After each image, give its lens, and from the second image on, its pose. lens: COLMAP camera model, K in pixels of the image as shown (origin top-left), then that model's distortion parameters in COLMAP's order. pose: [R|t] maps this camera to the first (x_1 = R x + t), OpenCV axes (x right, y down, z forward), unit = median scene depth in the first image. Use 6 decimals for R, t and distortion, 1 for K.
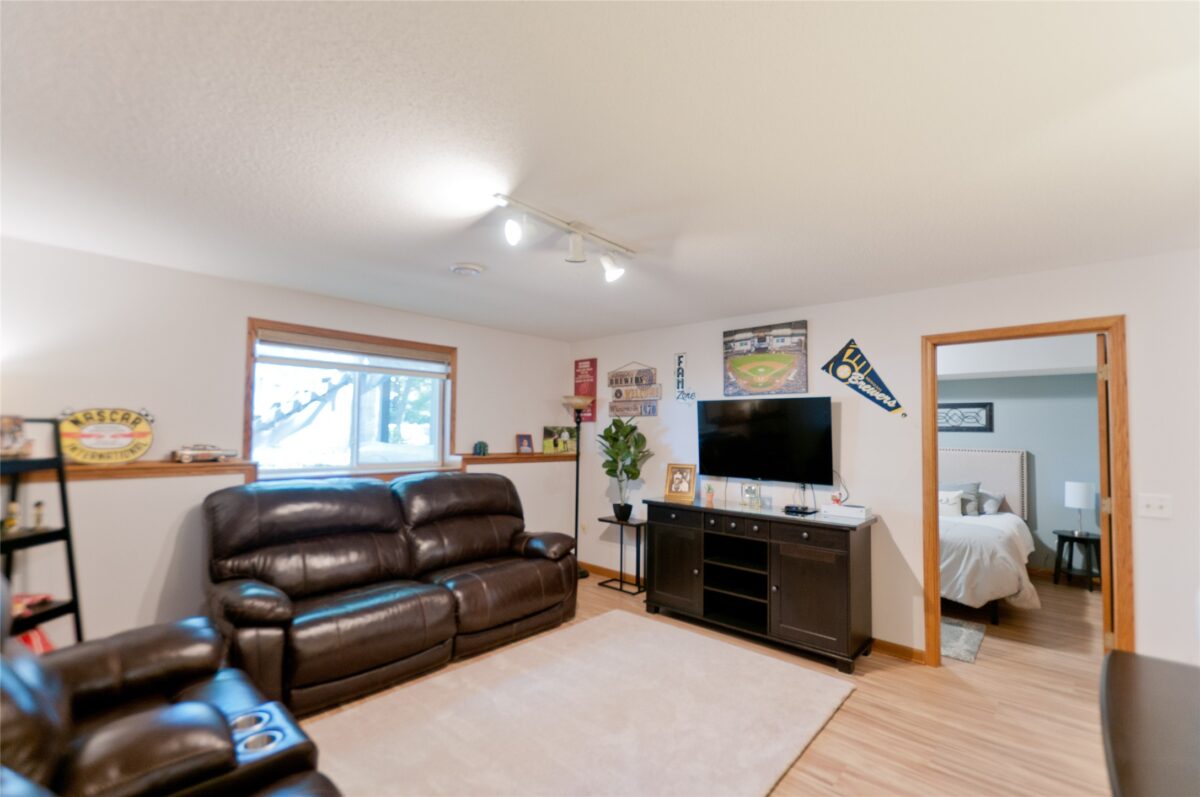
lens RADIAL K [[514.6, 0, 603.4], [0, 514.6, 409.3], [0, 0, 1]] dist [0.013283, -0.006842]
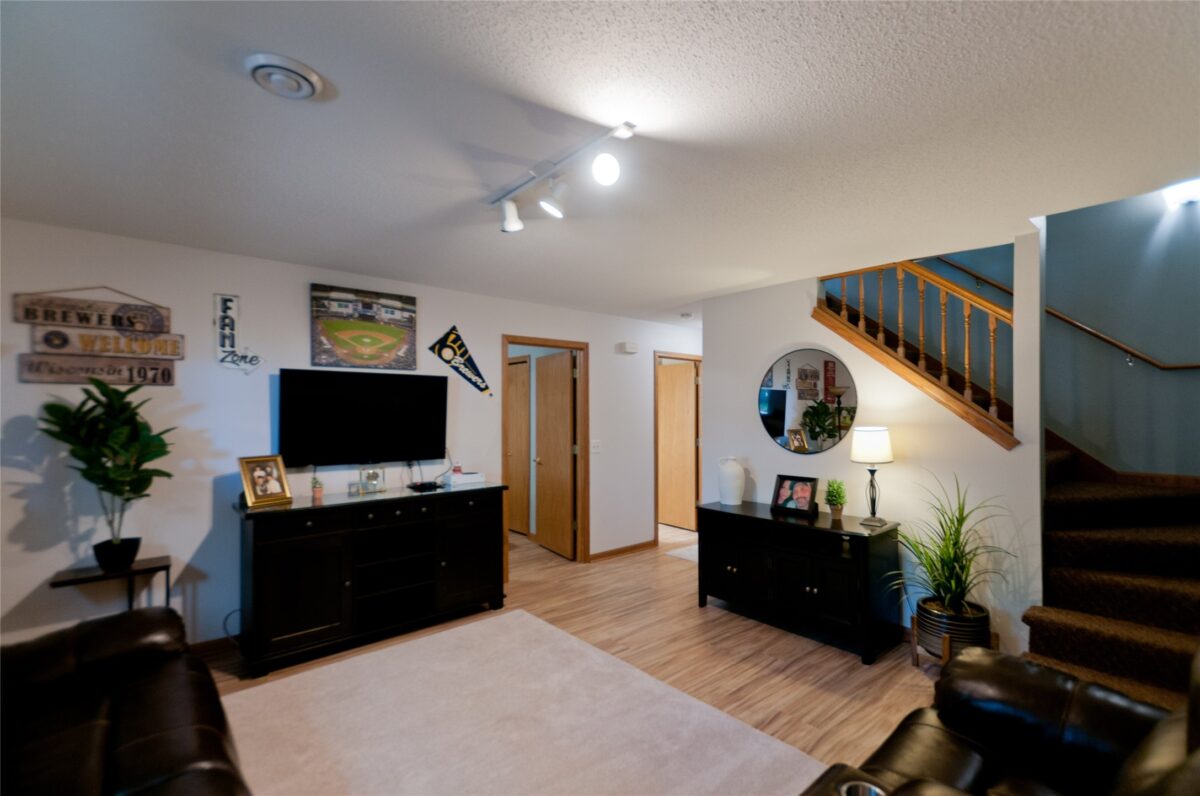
lens RADIAL K [[514.6, 0, 603.4], [0, 514.6, 408.8], [0, 0, 1]] dist [0.013283, -0.006842]
pose [[0.133034, -0.008002, 0.991079, -0.525987], [-0.037857, 0.999197, 0.013149, 0.015112], [-0.990388, -0.039269, 0.132624, 0.473883]]
